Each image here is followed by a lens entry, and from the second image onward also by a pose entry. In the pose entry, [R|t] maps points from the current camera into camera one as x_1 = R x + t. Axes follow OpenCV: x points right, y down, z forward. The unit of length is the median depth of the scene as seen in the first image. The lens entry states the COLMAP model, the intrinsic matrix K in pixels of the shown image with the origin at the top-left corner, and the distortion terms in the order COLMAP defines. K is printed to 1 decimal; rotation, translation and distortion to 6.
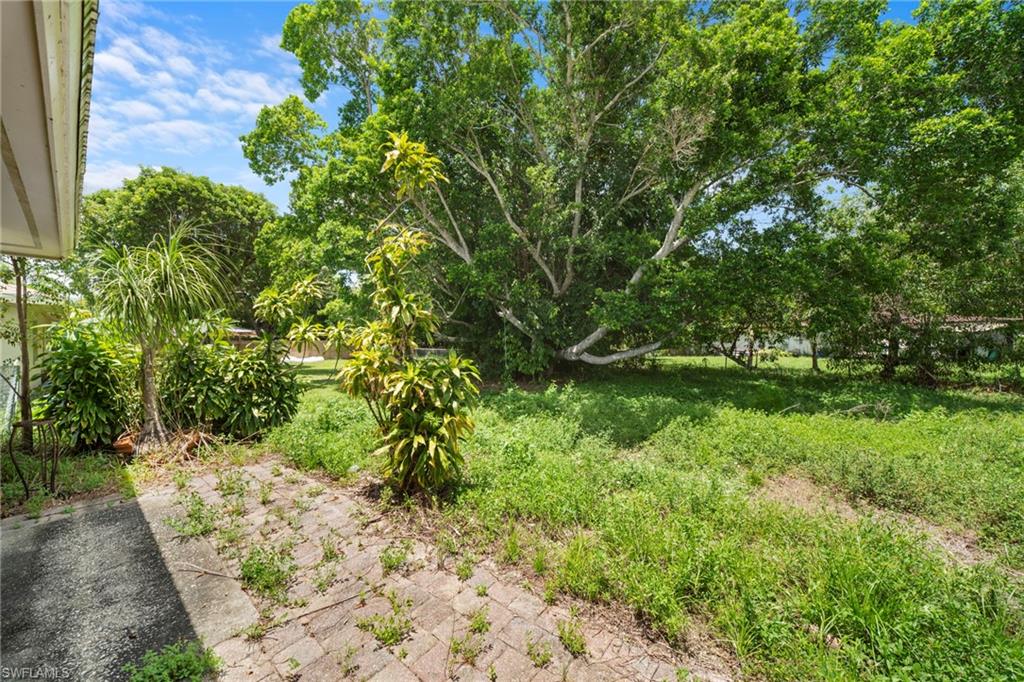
lens RADIAL K [[359.2, 0, 512.0], [0, 359.2, 341.0], [0, 0, 1]] dist [-0.000779, -0.000108]
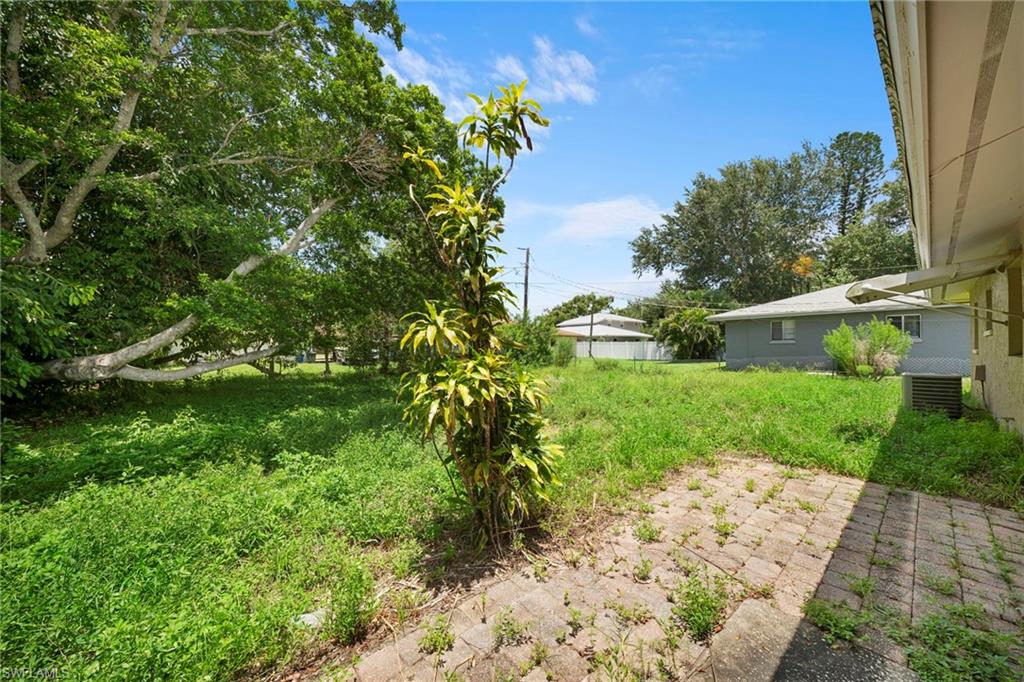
lens RADIAL K [[359.2, 0, 512.0], [0, 359.2, 341.0], [0, 0, 1]] dist [-0.000779, -0.000108]
pose [[0.194616, 0.021474, 0.980644, -0.283624], [0.002775, 0.999744, -0.022443, 0.005659], [-0.980875, 0.007089, 0.194507, 0.220286]]
